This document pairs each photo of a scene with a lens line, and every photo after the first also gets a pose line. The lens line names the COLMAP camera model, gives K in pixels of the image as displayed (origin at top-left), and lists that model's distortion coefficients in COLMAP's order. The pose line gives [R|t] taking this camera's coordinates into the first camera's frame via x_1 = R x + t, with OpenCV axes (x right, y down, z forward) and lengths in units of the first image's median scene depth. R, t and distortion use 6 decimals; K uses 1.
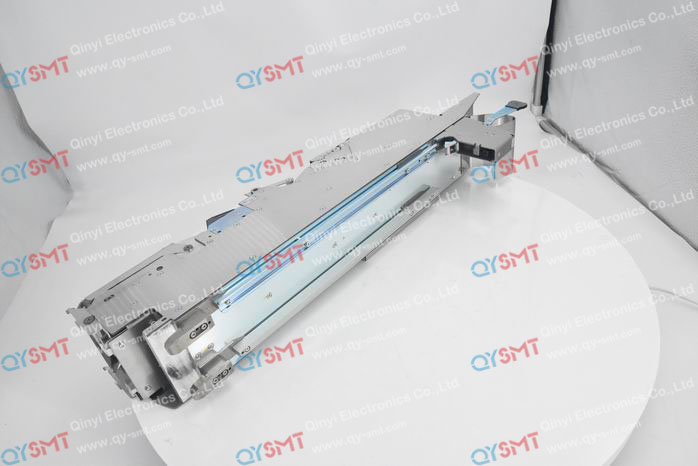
lens RADIAL K [[488.5, 0, 347.8], [0, 488.5, 233.3], [0, 0, 1]] dist [-0.005996, 0.002919]
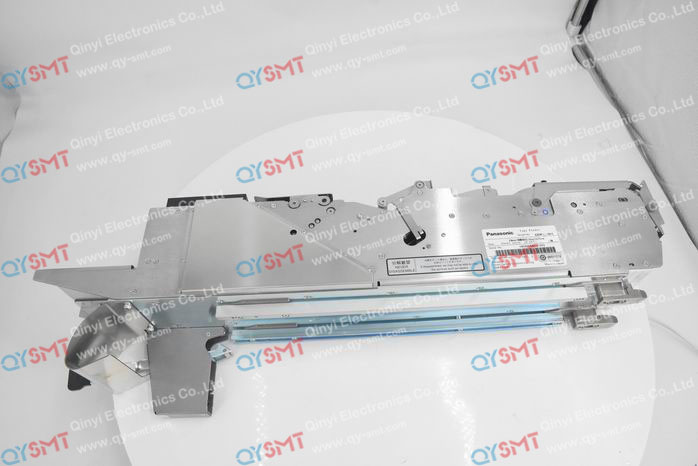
lens RADIAL K [[488.5, 0, 348.0], [0, 488.5, 231.1], [0, 0, 1]] dist [-0.005996, 0.002919]
pose [[1.000000, 0.000336, 0.000055, -0.000029], [-0.000336, 0.999993, -0.003769, -0.386374], [-0.000057, 0.003769, 0.999993, -0.000582]]
